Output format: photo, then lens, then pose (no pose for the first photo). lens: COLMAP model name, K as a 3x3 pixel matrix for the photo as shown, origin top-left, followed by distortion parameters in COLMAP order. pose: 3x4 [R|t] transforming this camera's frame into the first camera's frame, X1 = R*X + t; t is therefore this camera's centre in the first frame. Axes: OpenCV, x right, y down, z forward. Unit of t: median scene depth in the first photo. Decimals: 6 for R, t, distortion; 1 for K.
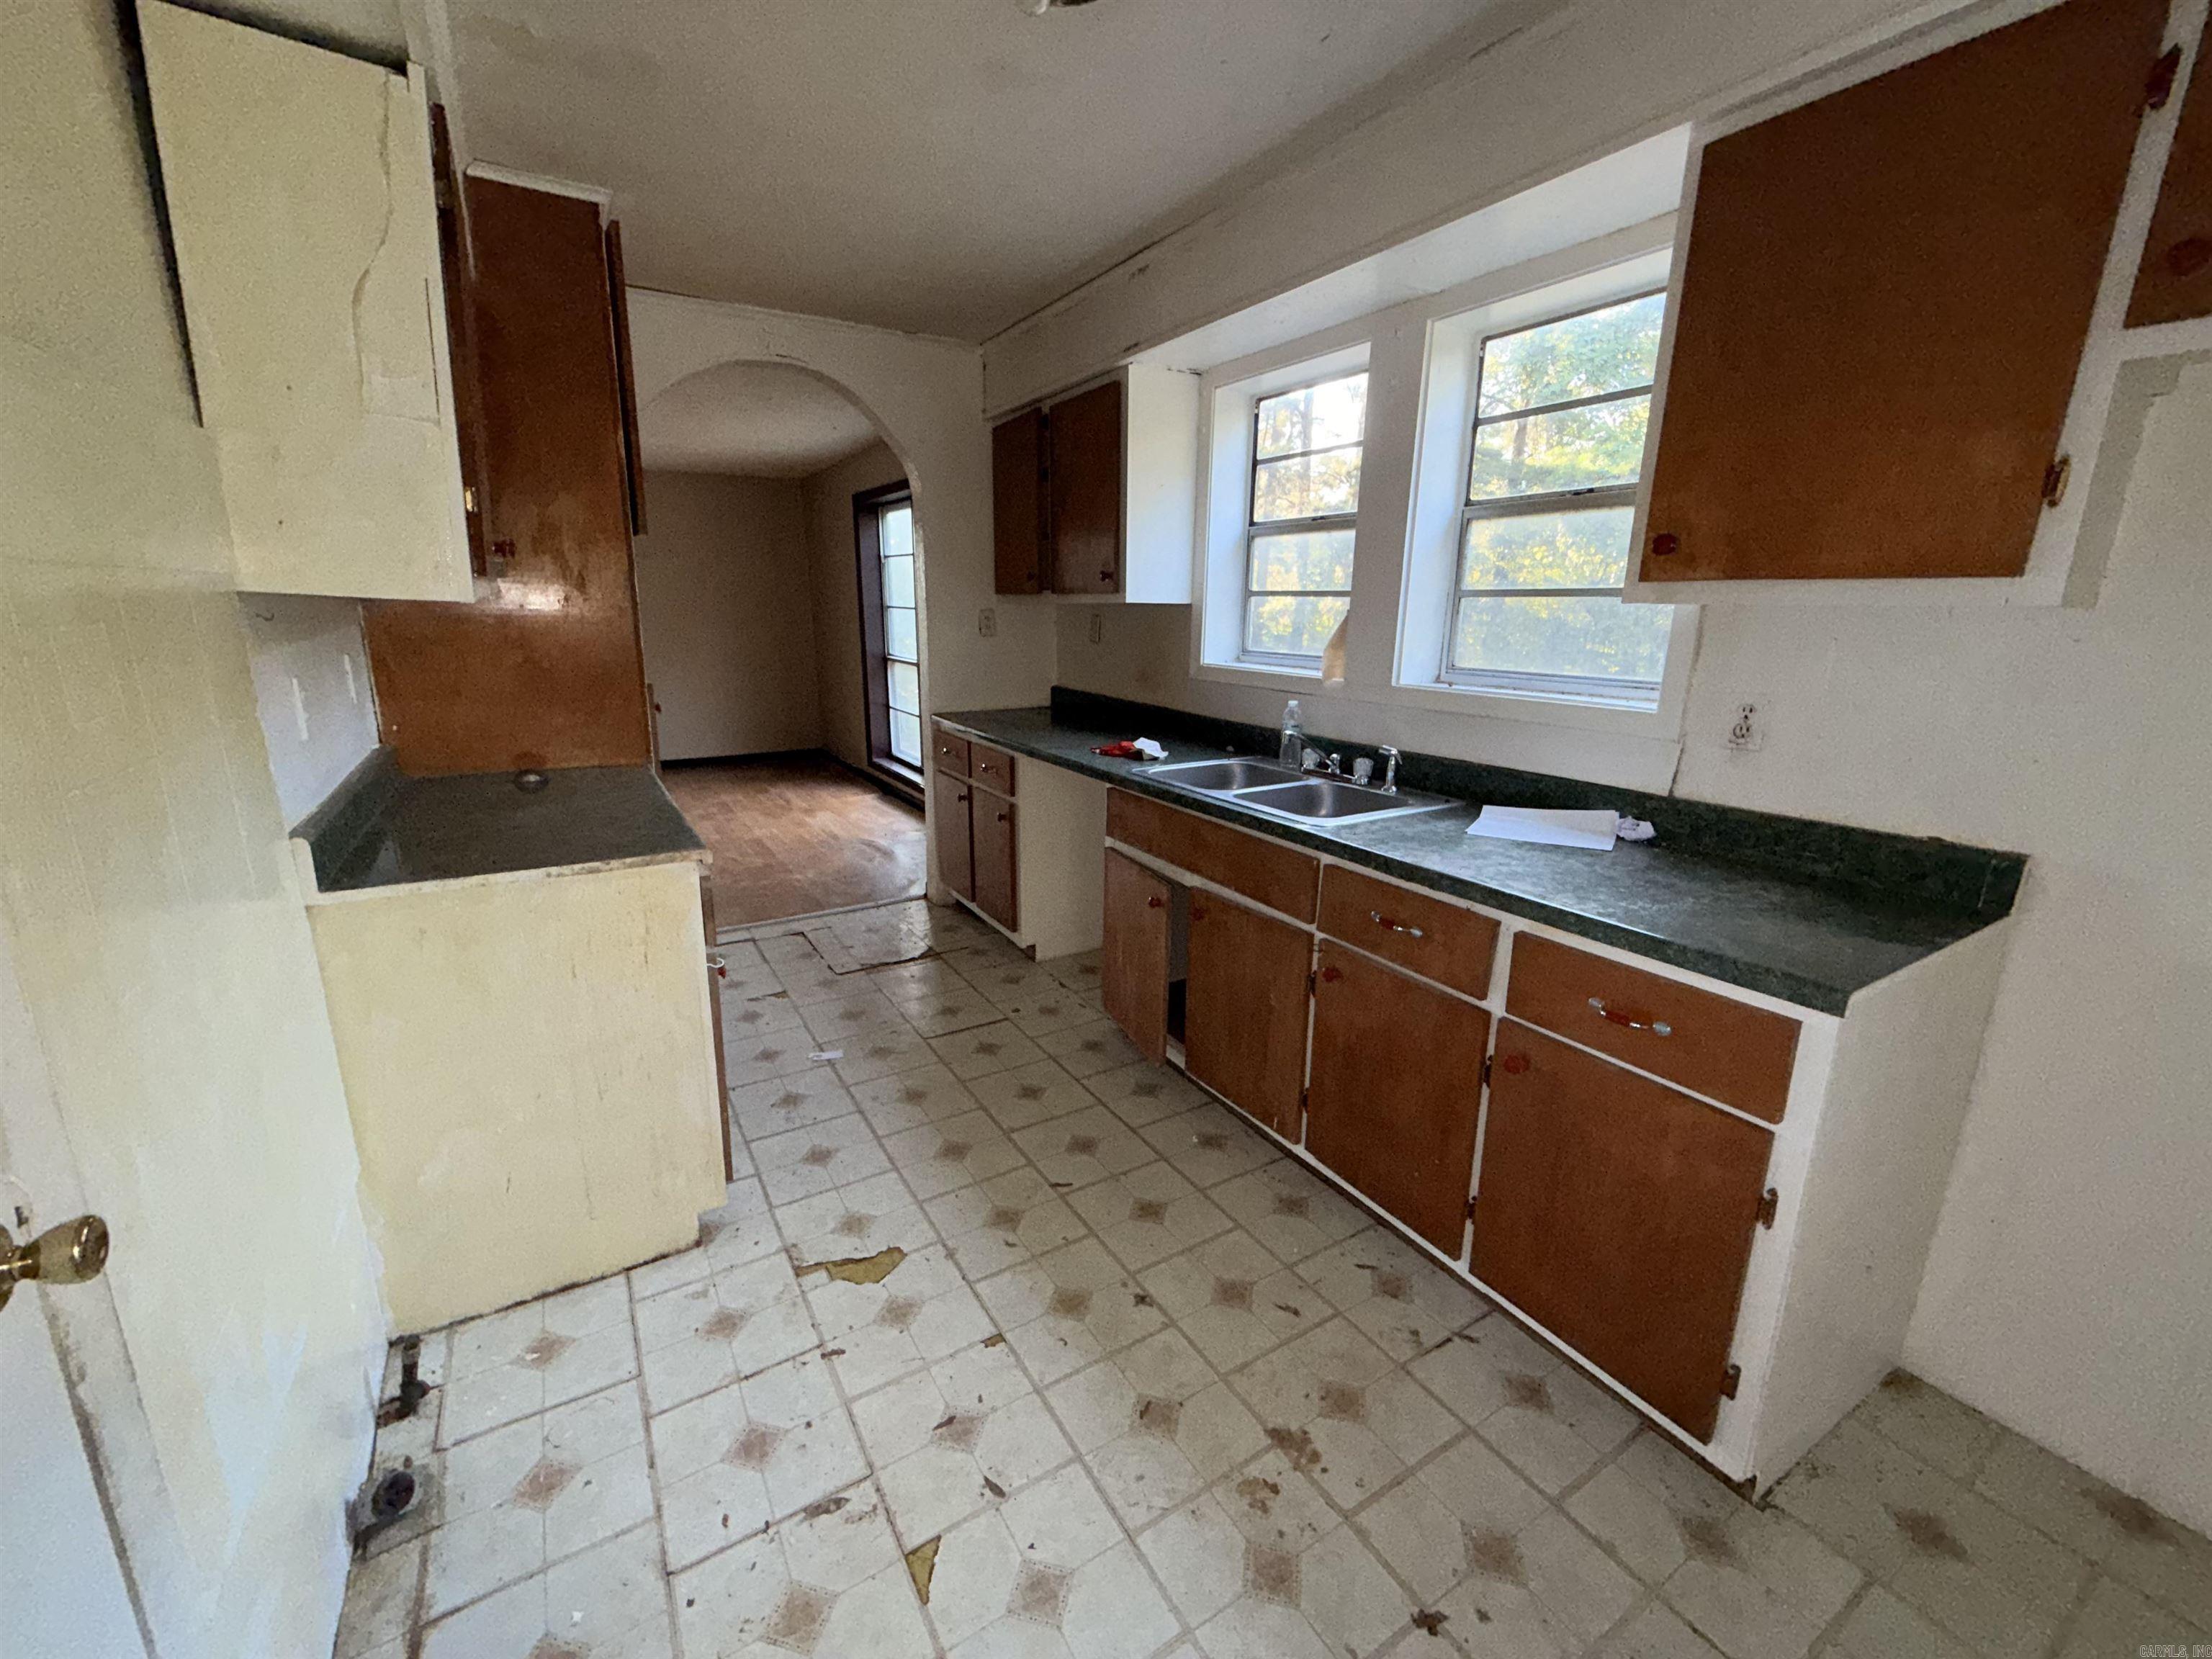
lens RADIAL K [[889.0, 0, 1097.4], [0, 889.0, 823.5], [0, 0, 1]] dist [-0.001048, 0.000156]
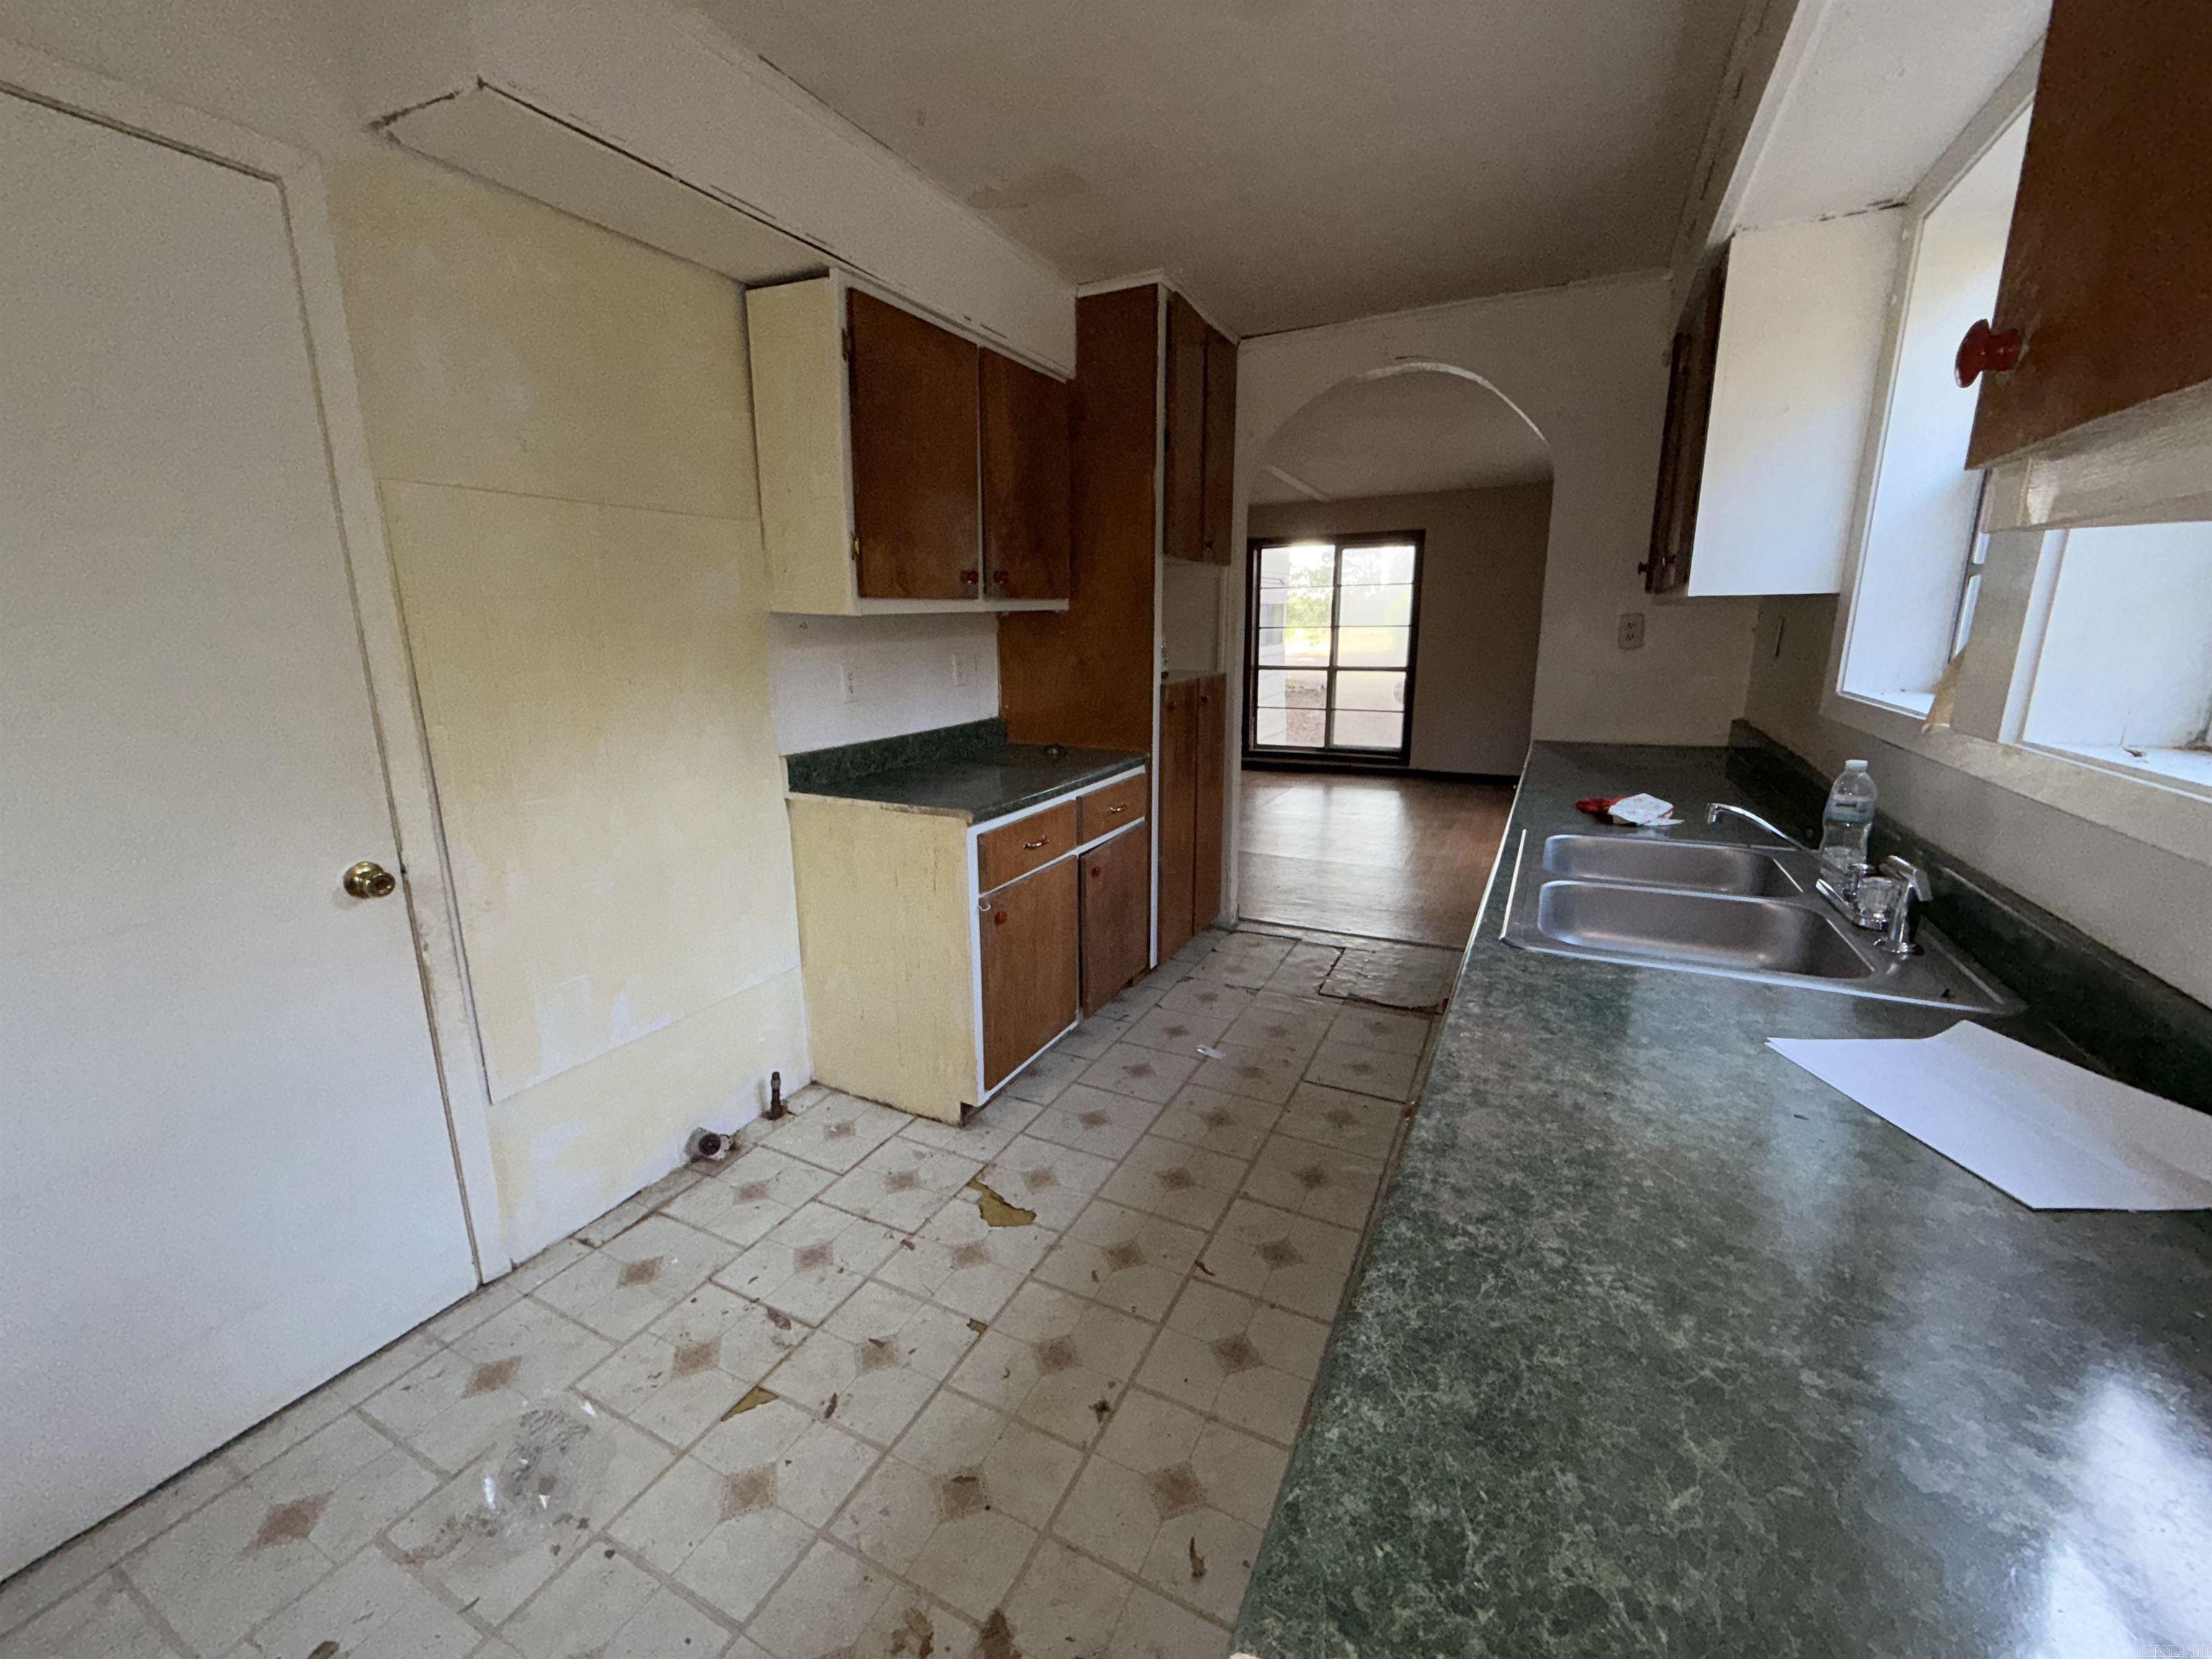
lens RADIAL K [[889.0, 0, 1099.3], [0, 889.0, 825.1], [0, 0, 1]] dist [-0.001048, 0.000156]
pose [[0.520200, 0.168529, -0.837251, 0.712433], [-0.185015, 0.979295, 0.082168, -0.089812], [0.833763, 0.112160, 0.540610, 0.502335]]
